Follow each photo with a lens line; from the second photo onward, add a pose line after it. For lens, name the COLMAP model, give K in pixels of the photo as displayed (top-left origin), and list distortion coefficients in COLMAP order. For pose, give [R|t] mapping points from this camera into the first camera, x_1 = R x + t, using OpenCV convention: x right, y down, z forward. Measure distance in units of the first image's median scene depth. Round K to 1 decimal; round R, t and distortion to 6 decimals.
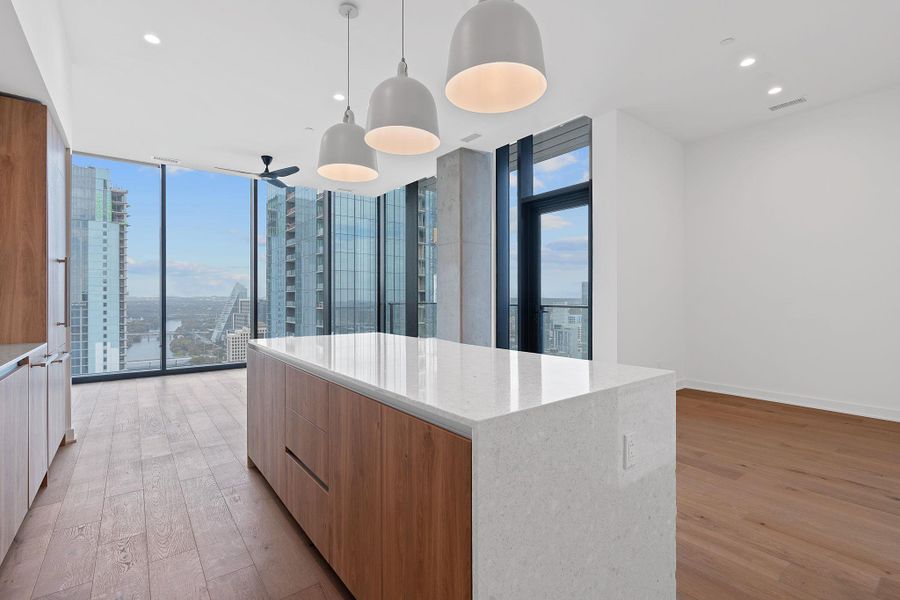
lens RADIAL K [[409.0, 0, 443.9], [0, 409.0, 300.3], [0, 0, 1]] dist [-0.011809, 0.001733]
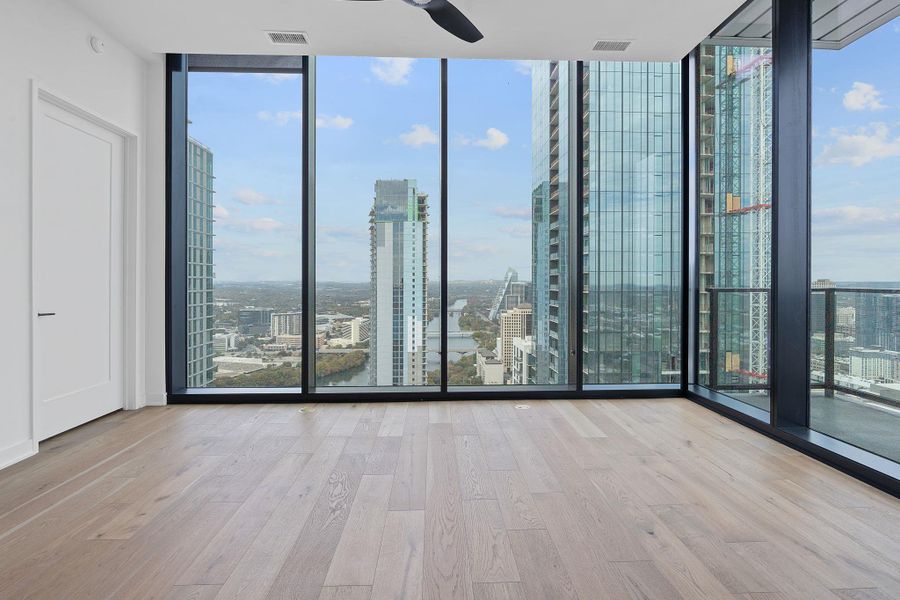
lens RADIAL K [[409.0, 0, 451.5], [0, 409.0, 283.1], [0, 0, 1]] dist [-0.011809, 0.001733]
pose [[0.819798, 0.003089, -0.572645, -0.120484], [-0.003941, 0.999992, -0.000249, 0.002759], [0.572639, 0.002461, 0.819804, 0.493666]]
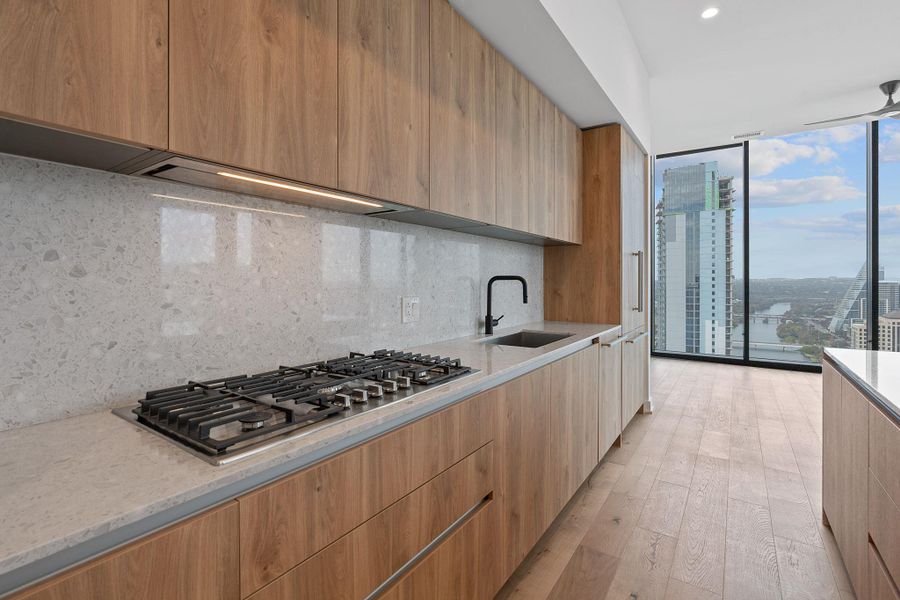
lens RADIAL K [[409.0, 0, 454.7], [0, 409.0, 282.2], [0, 0, 1]] dist [-0.011809, 0.001733]
pose [[0.301230, 0.002867, -0.953547, 0.006006], [-0.001876, 0.999995, 0.002414, -0.020122], [0.953550, 0.001062, 0.301234, 0.165382]]
